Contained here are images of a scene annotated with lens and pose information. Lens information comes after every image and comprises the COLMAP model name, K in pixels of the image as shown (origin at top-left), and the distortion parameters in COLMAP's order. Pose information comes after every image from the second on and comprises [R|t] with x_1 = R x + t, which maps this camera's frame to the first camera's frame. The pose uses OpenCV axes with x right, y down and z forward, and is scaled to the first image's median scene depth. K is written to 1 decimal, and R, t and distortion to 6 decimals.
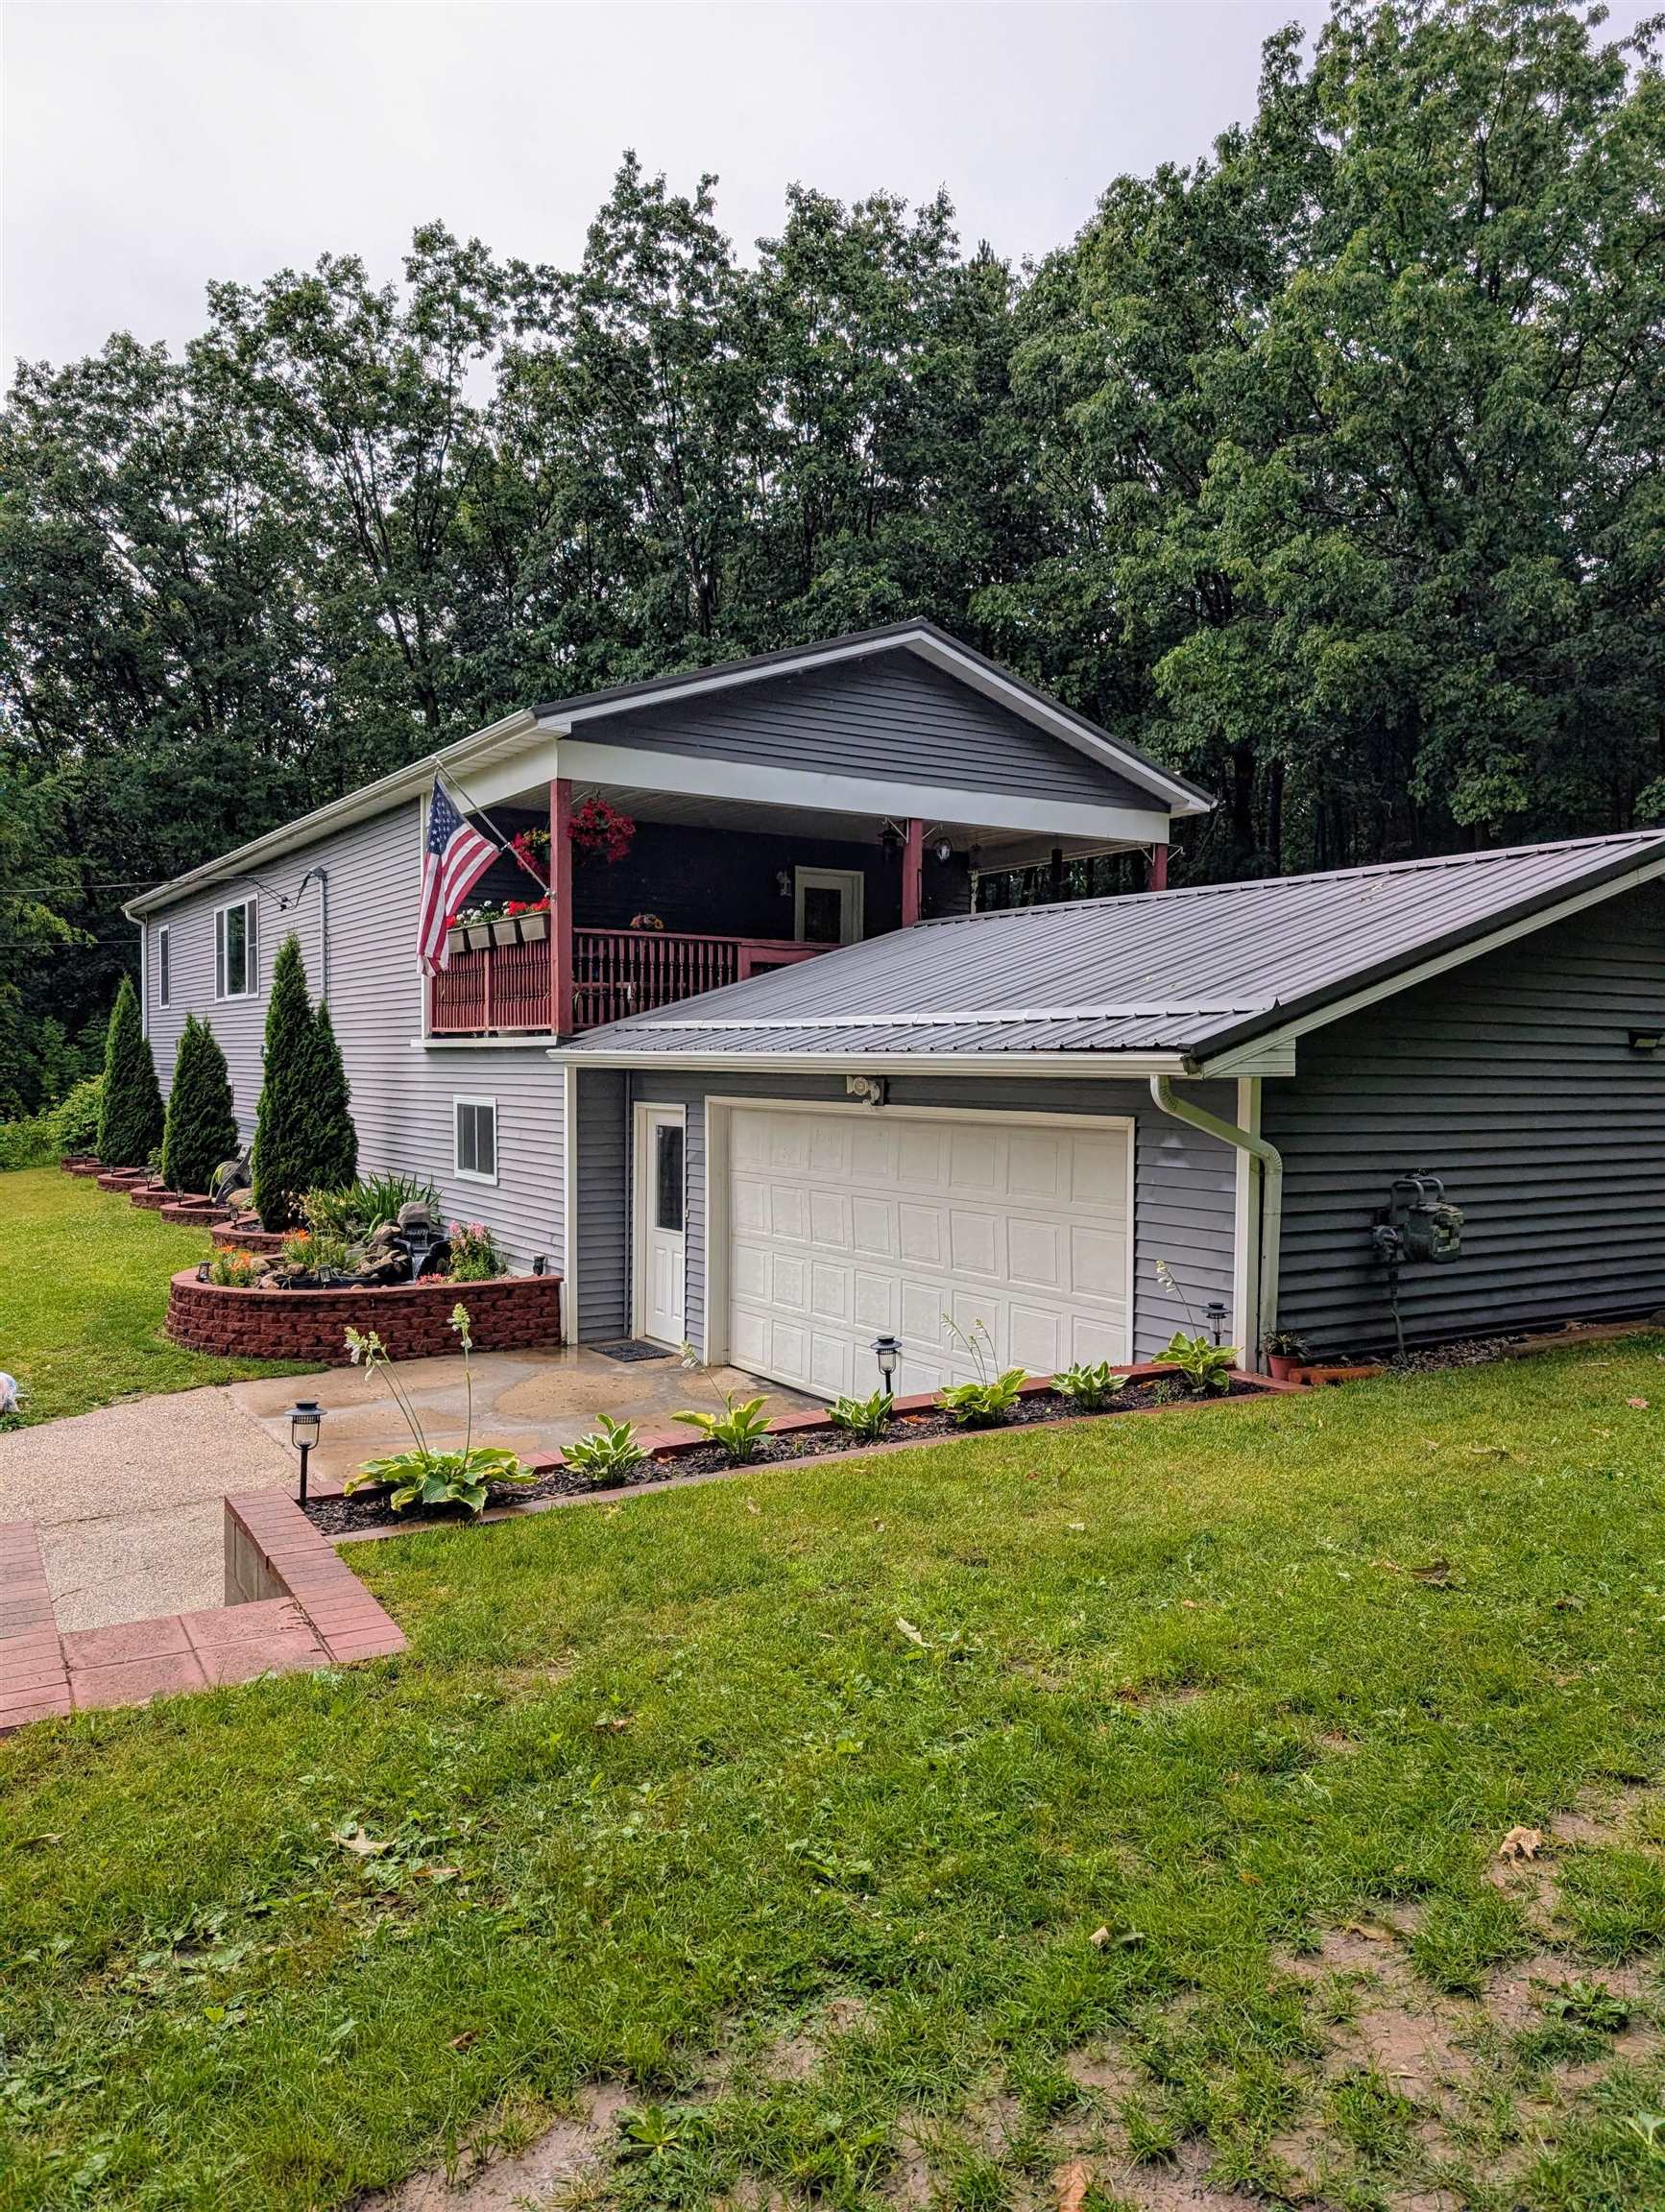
lens RADIAL K [[1606.8, 0, 886.8], [0, 1606.8, 1097.1], [0, 0, 1]] dist [0.096857, -0.234274]
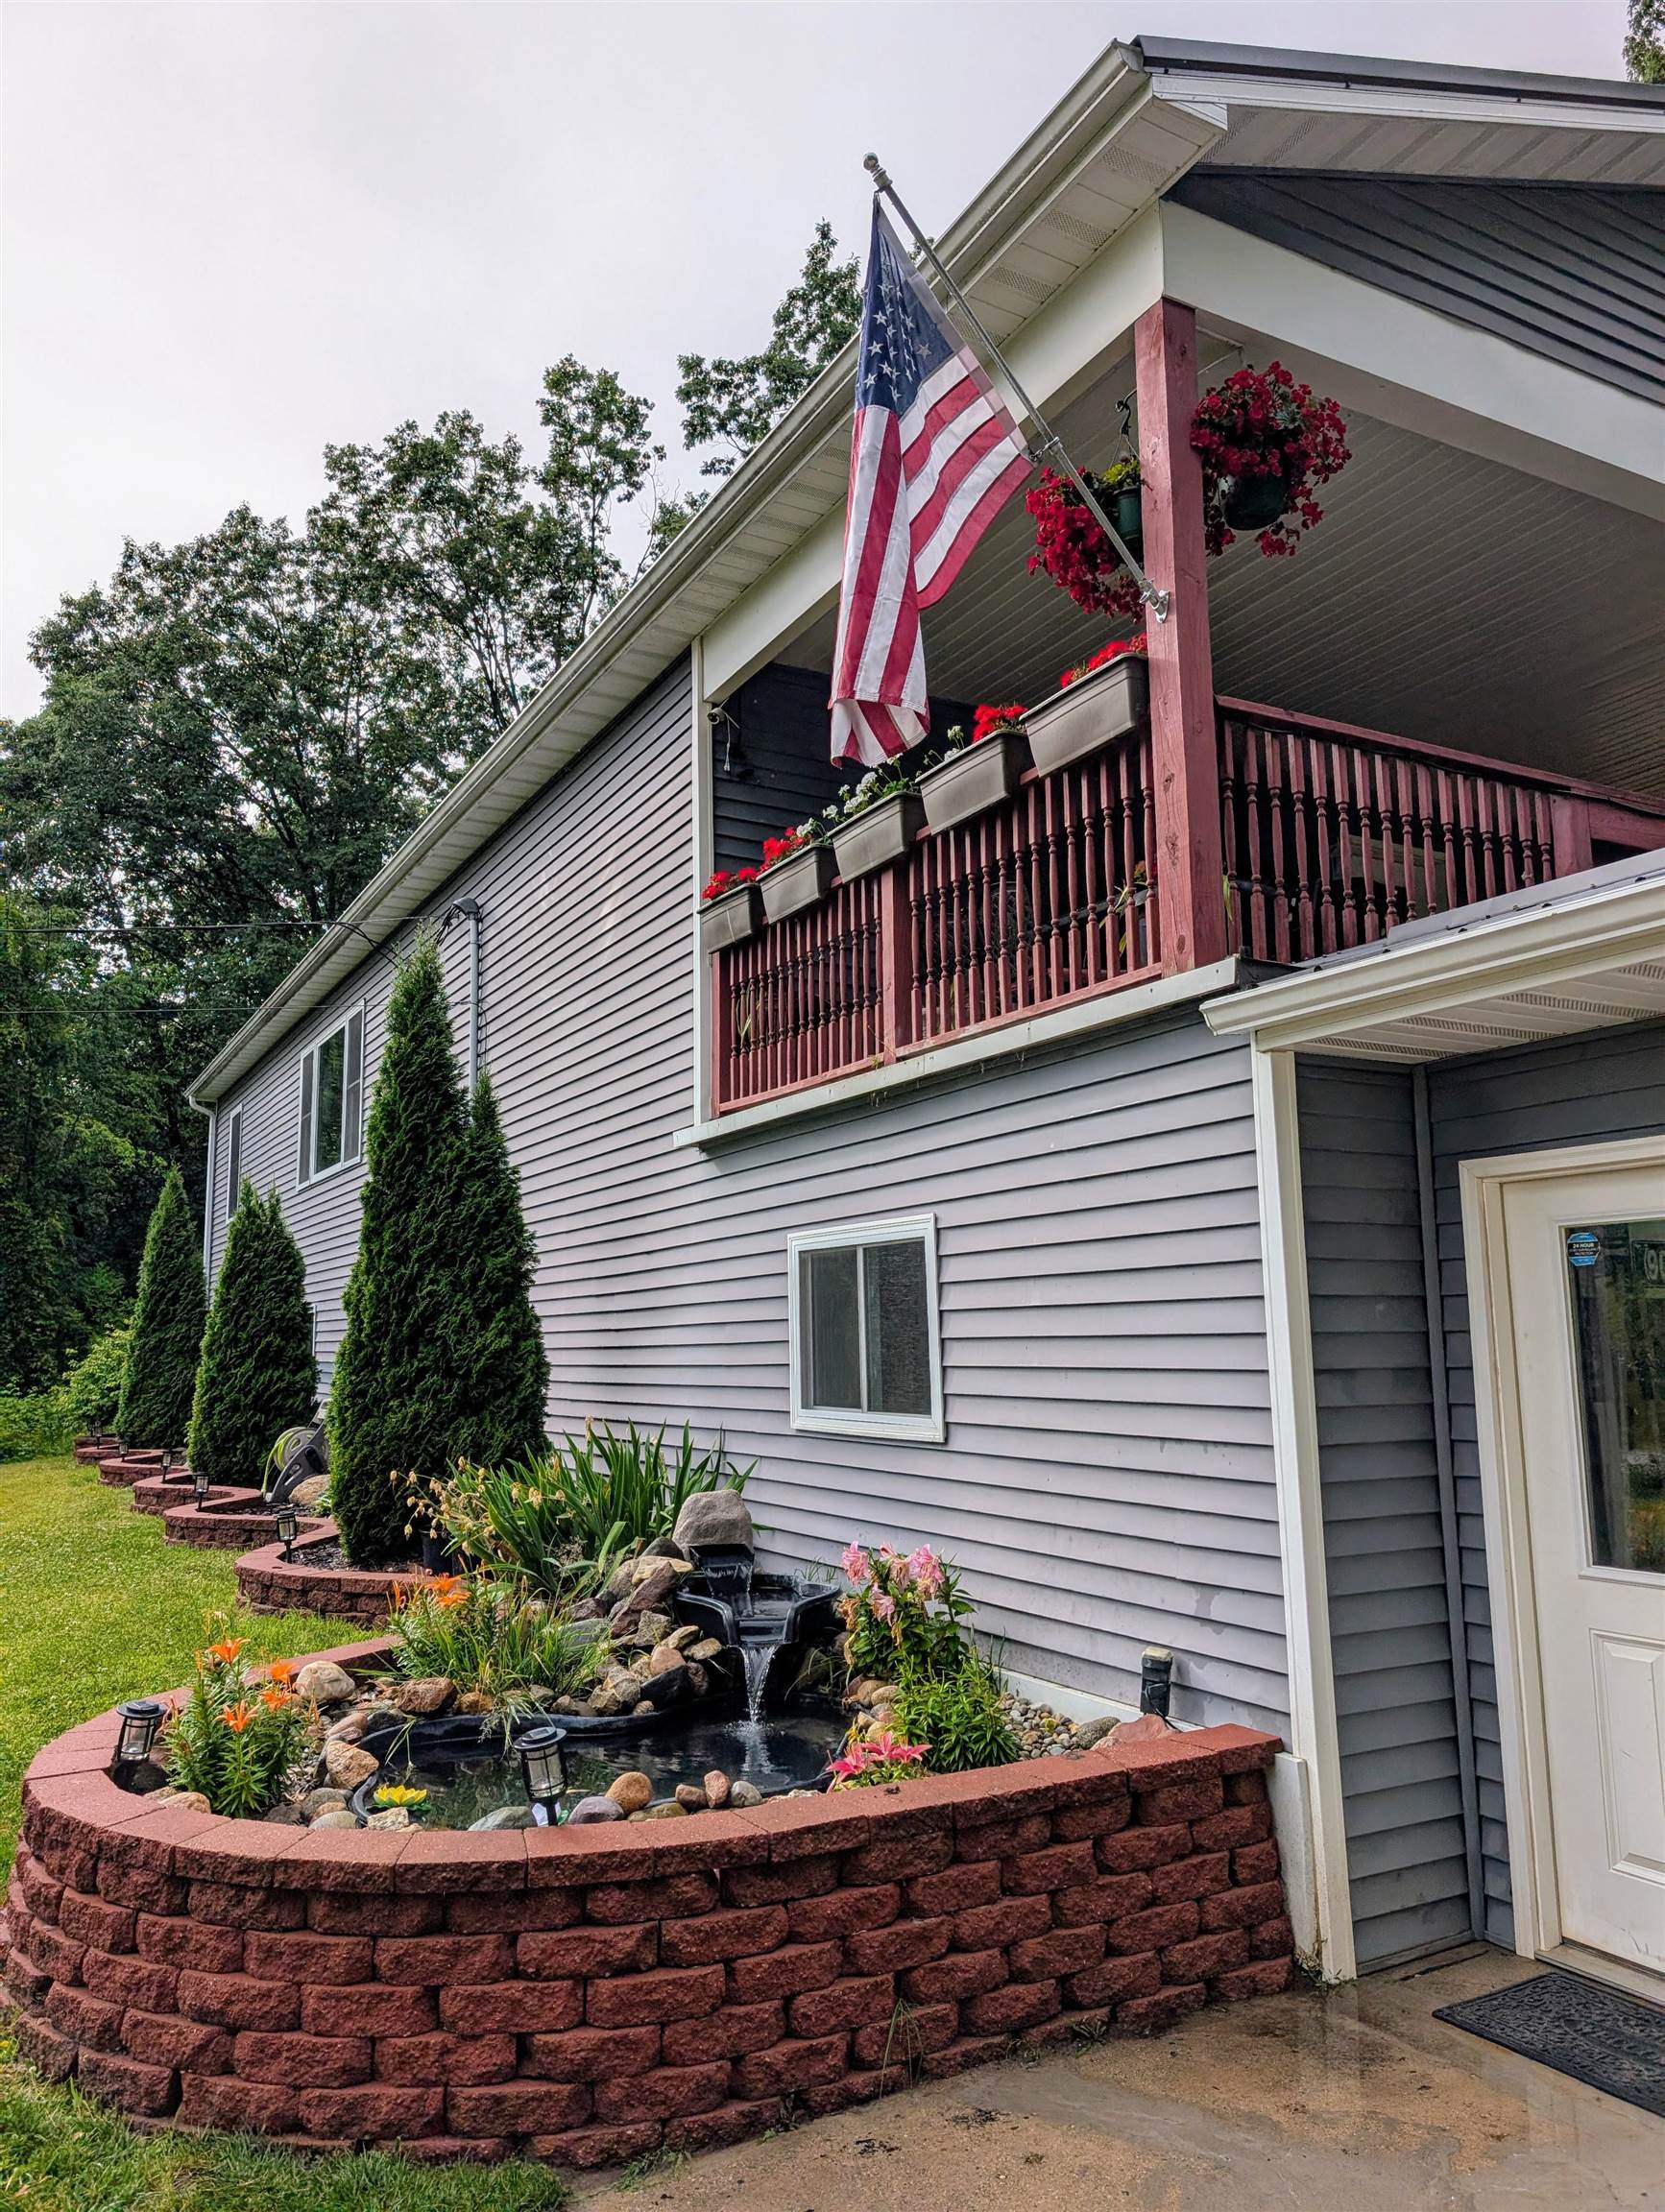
lens RADIAL K [[1584.1, 0, 863.4], [0, 1584.1, 1103.3], [0, 0, 1]] dist [0.019557, -0.006526]
pose [[0.997526, -0.031432, -0.062884, -0.226719], [0.020014, 0.984439, -0.174586, 0.039280], [0.067393, 0.172895, 0.982632, 0.598816]]
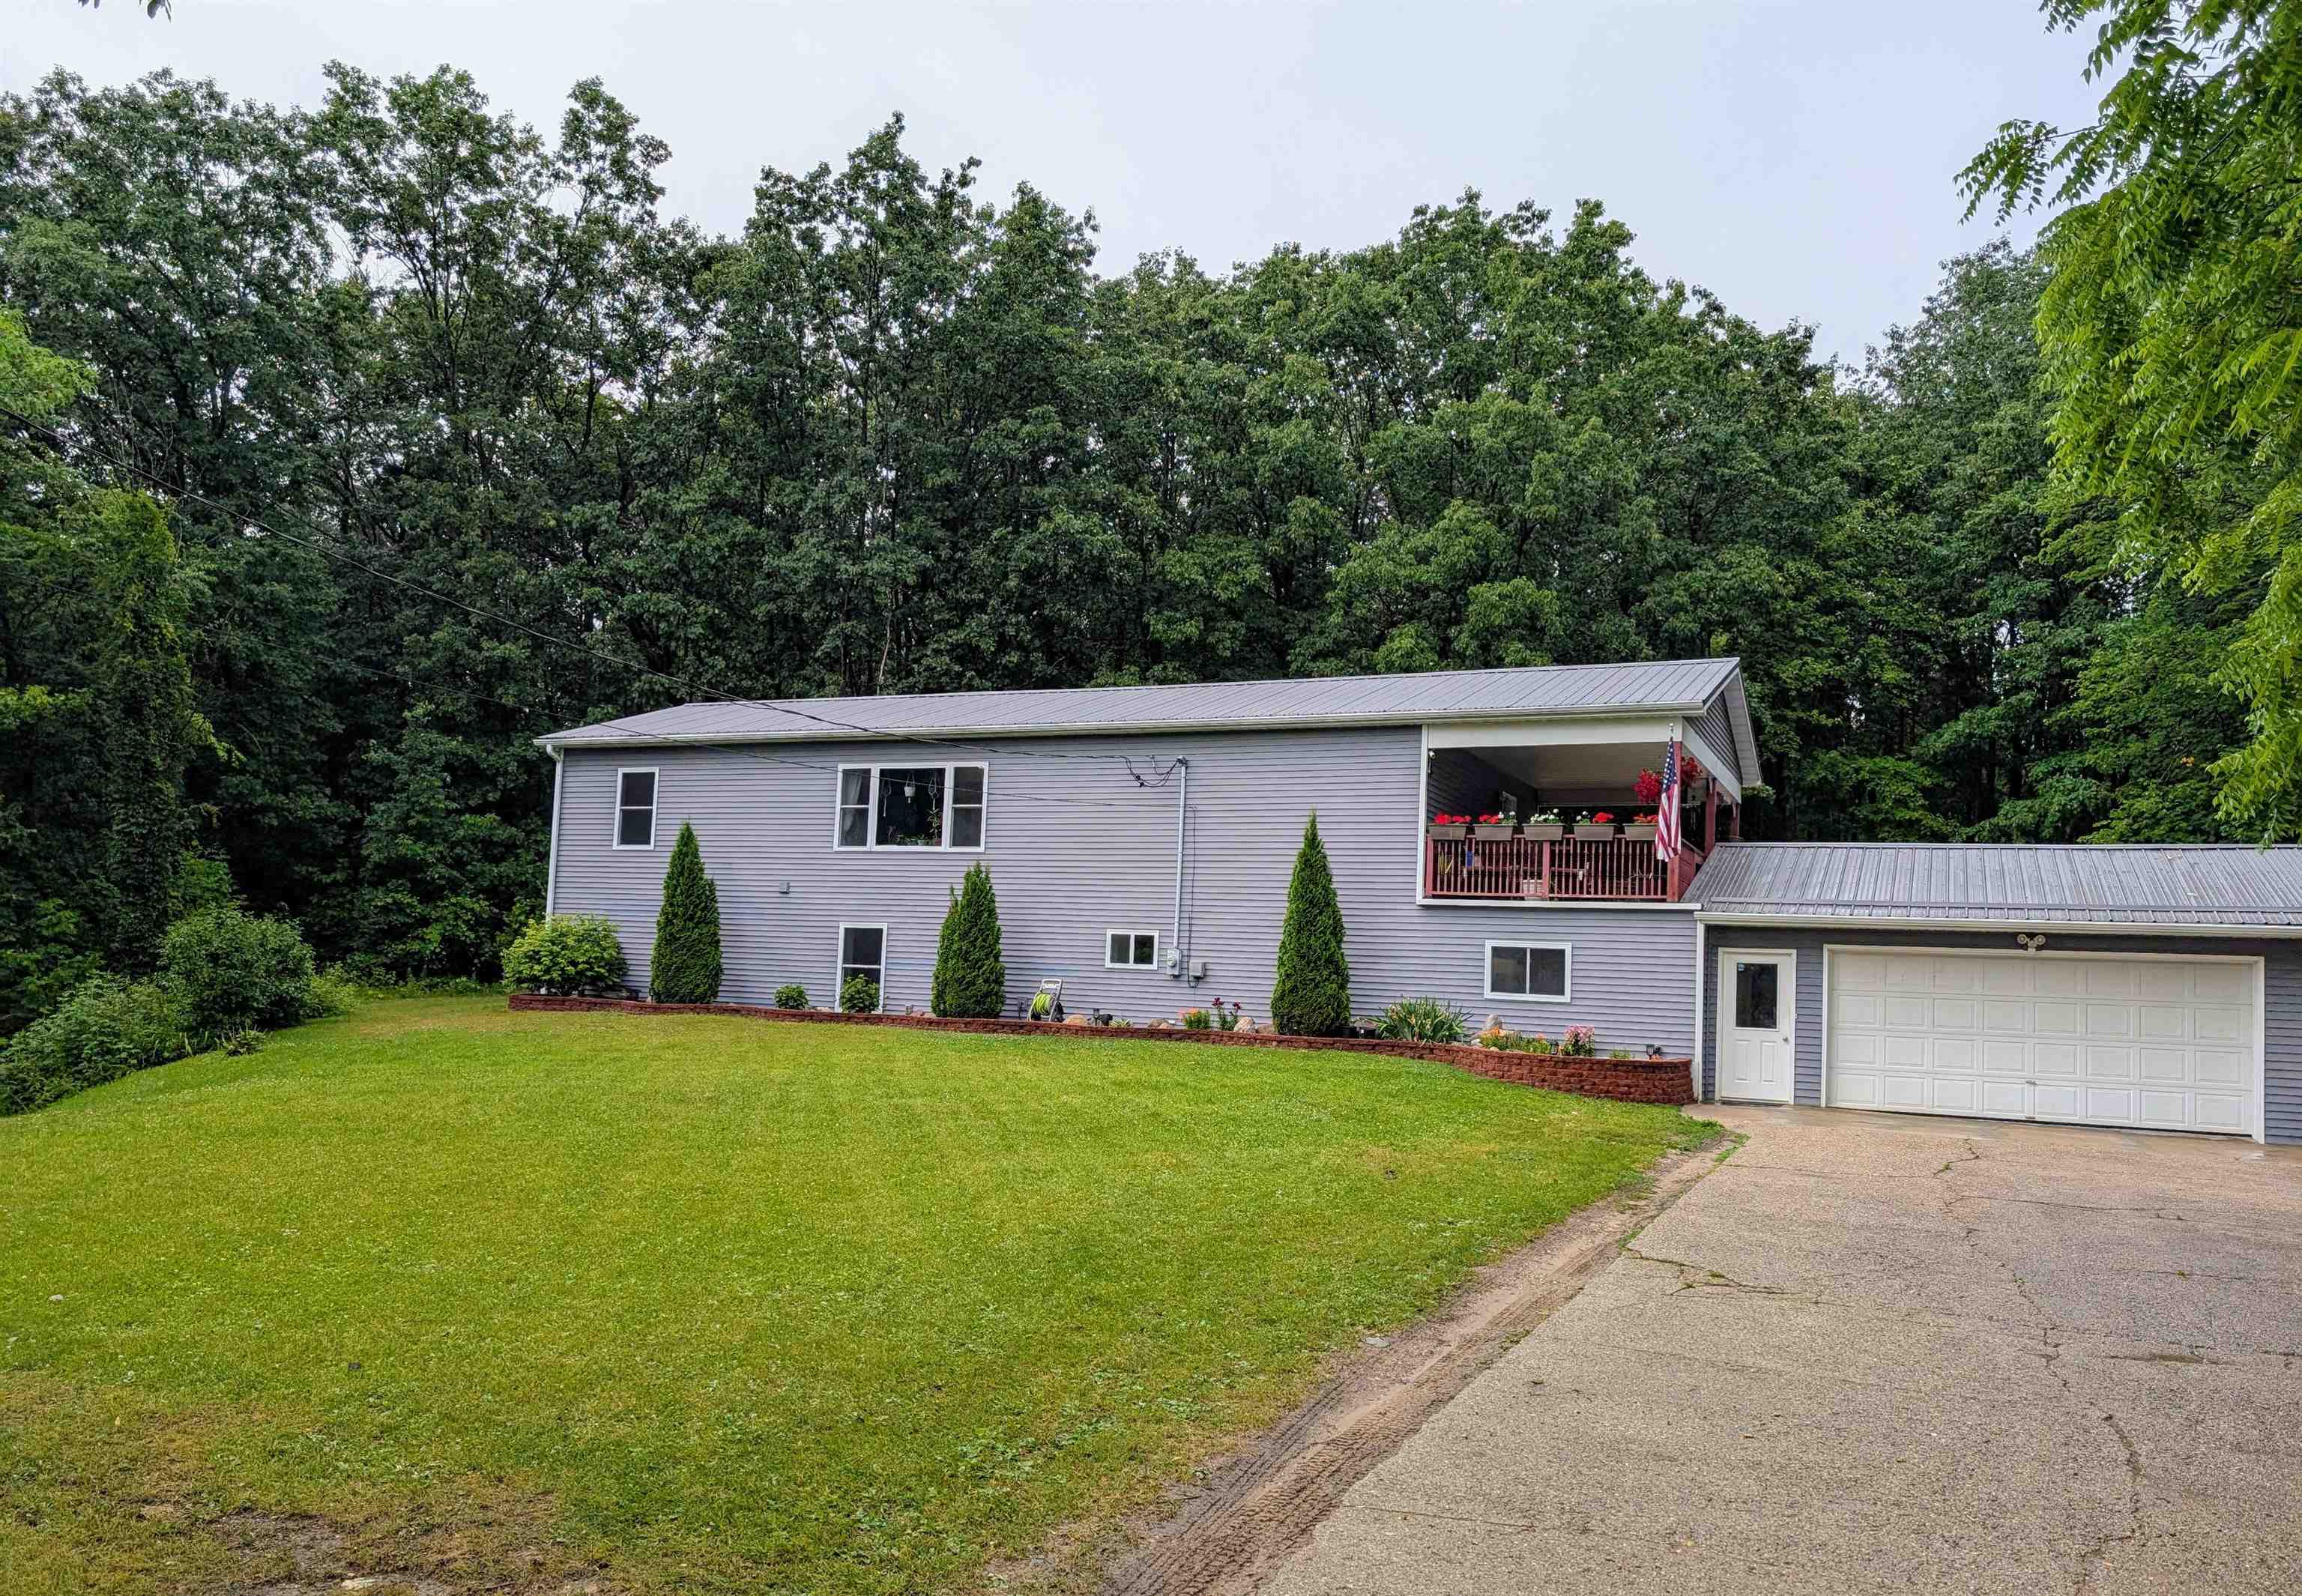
lens RADIAL K [[1621.7, 0, 1151.3], [0, 1621.7, 875.4], [0, 0, 1]] dist [0.042924, -0.055817]
pose [[0.852070, 0.055403, 0.520488, -1.299069], [-0.018922, 0.996993, -0.075148, 0.056033], [-0.523086, 0.054183, 0.850556, -0.064004]]
